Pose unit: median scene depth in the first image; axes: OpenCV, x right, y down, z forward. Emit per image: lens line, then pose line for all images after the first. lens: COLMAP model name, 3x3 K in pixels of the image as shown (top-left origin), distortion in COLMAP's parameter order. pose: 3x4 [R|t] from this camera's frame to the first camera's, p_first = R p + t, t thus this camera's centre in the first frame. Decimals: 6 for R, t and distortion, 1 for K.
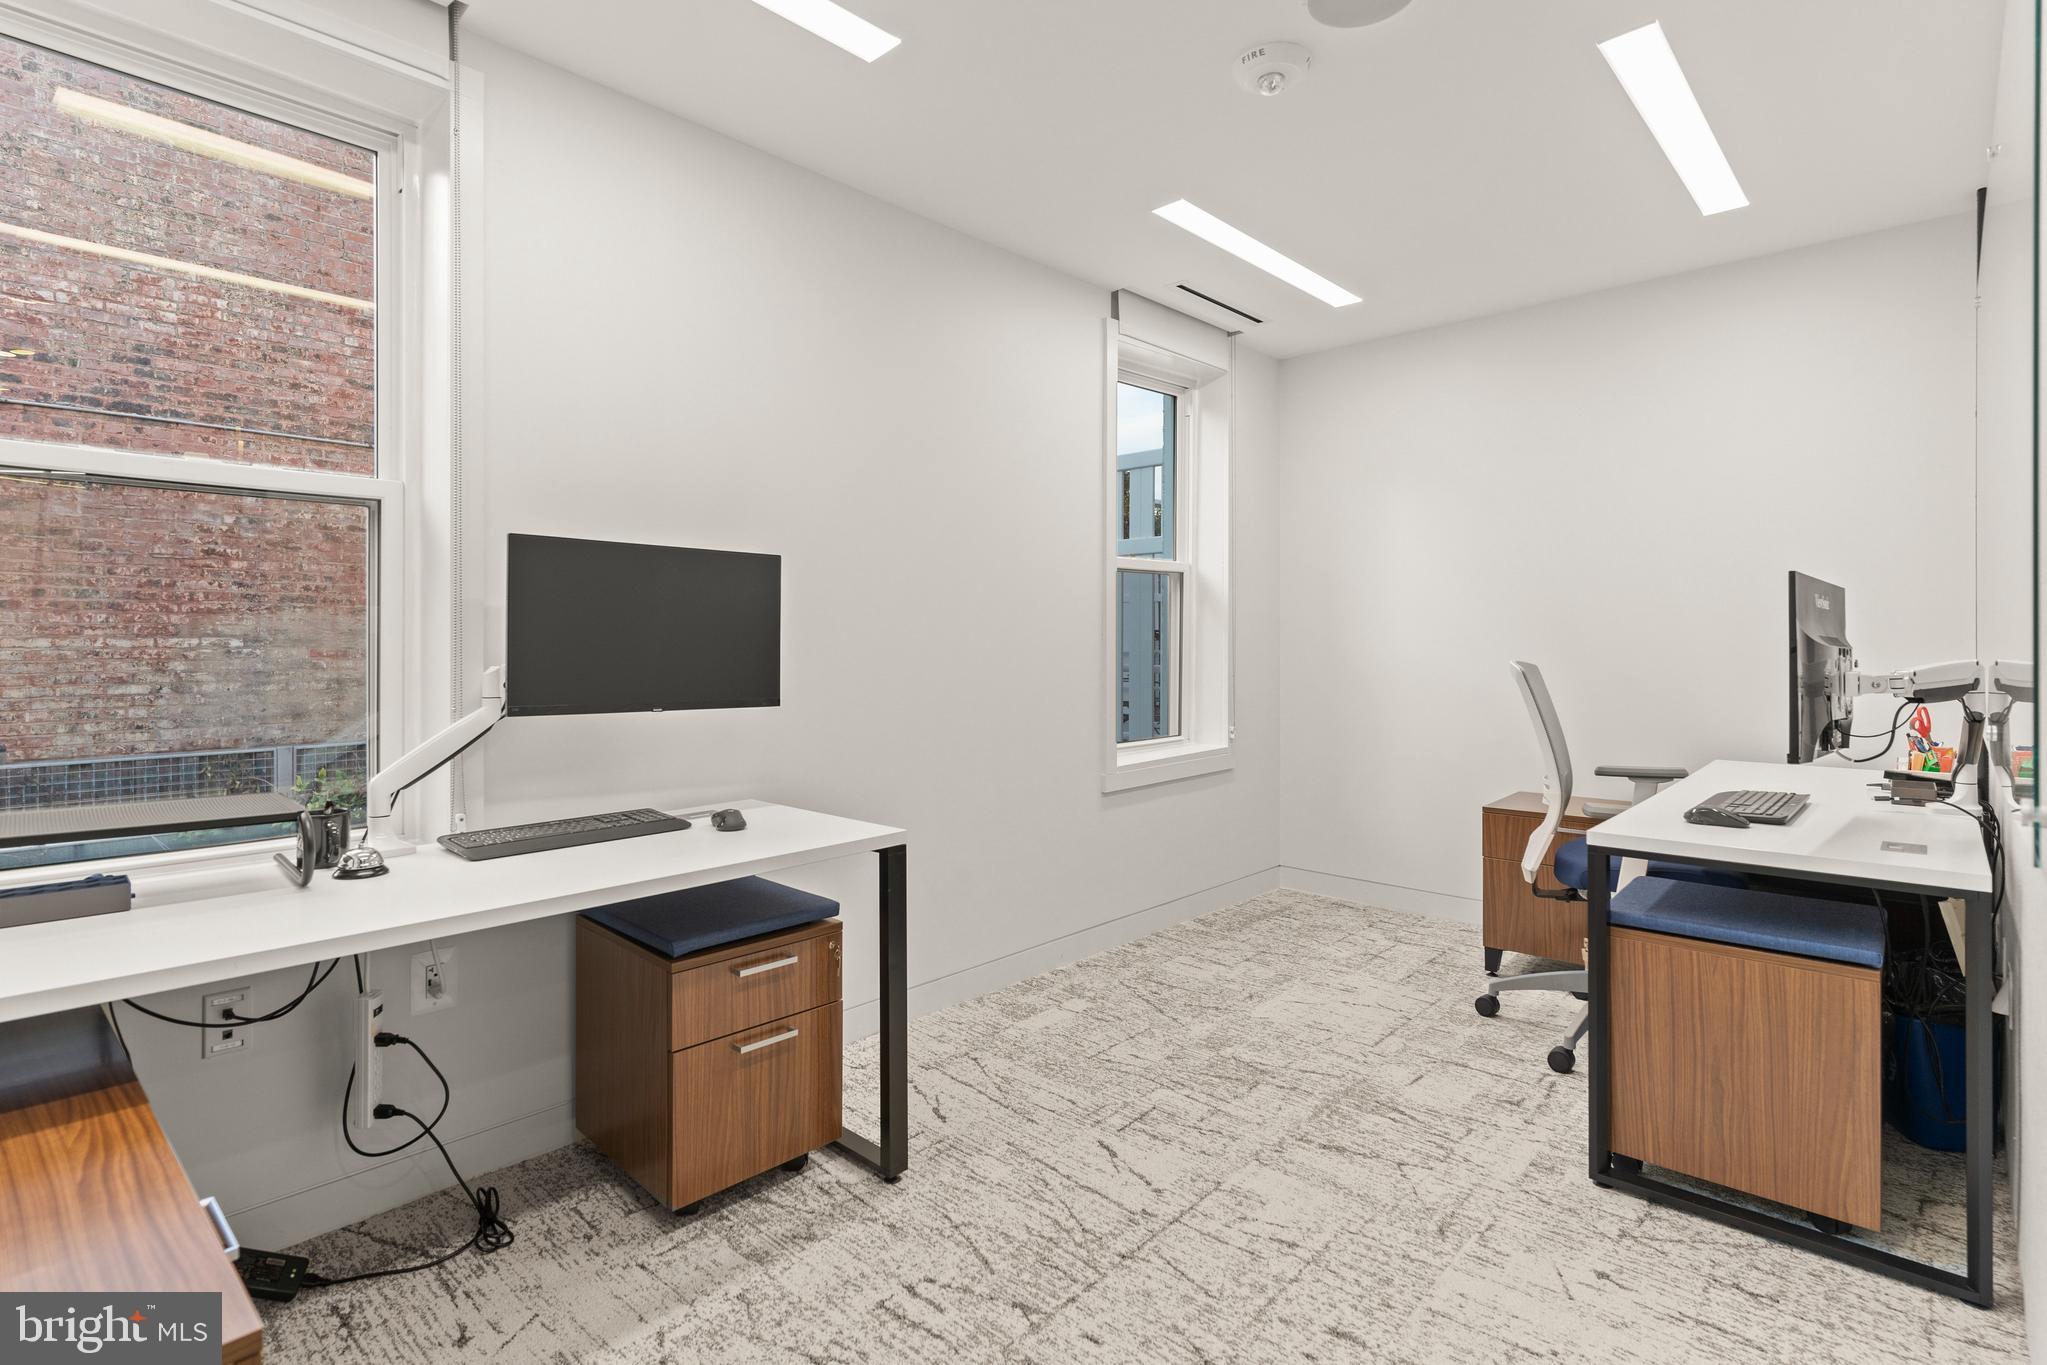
lens RADIAL K [[986.3, 0, 1017.5], [0, 986.3, 648.2], [0, 0, 1]] dist [0.001432, -0.000342]
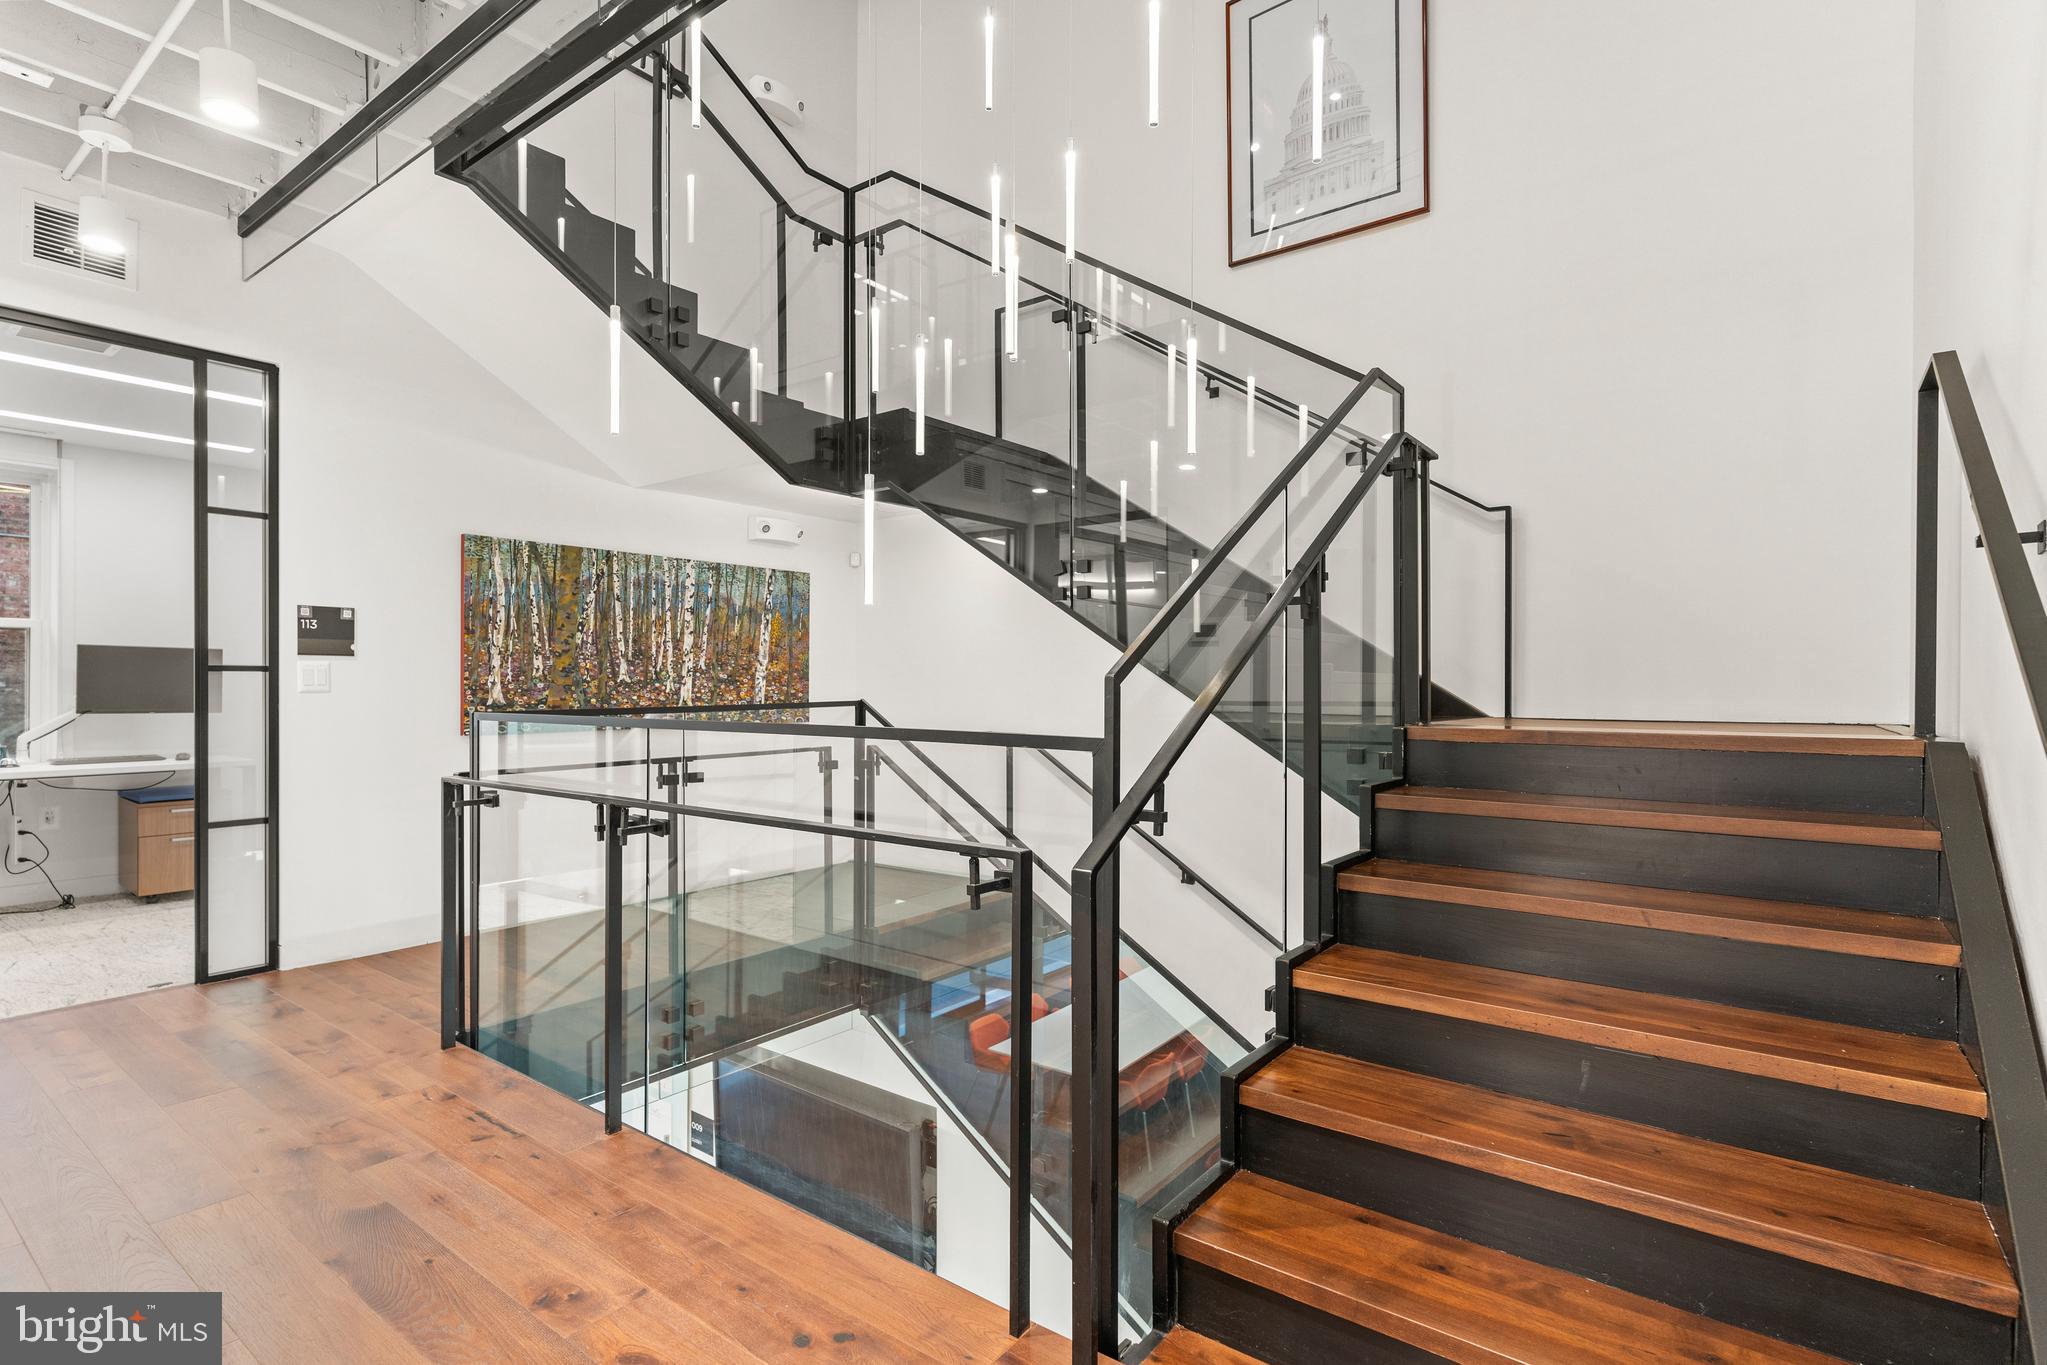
lens RADIAL K [[986.3, 0, 1023.7], [0, 986.3, 682.9], [0, 0, 1]] dist [0.001432, -0.000342]
pose [[0.993903, 0.000968, 0.110255, 1.687245], [-0.000384, 0.999986, -0.005315, -0.000370], [-0.110259, 0.005240, 0.993889, -1.880868]]
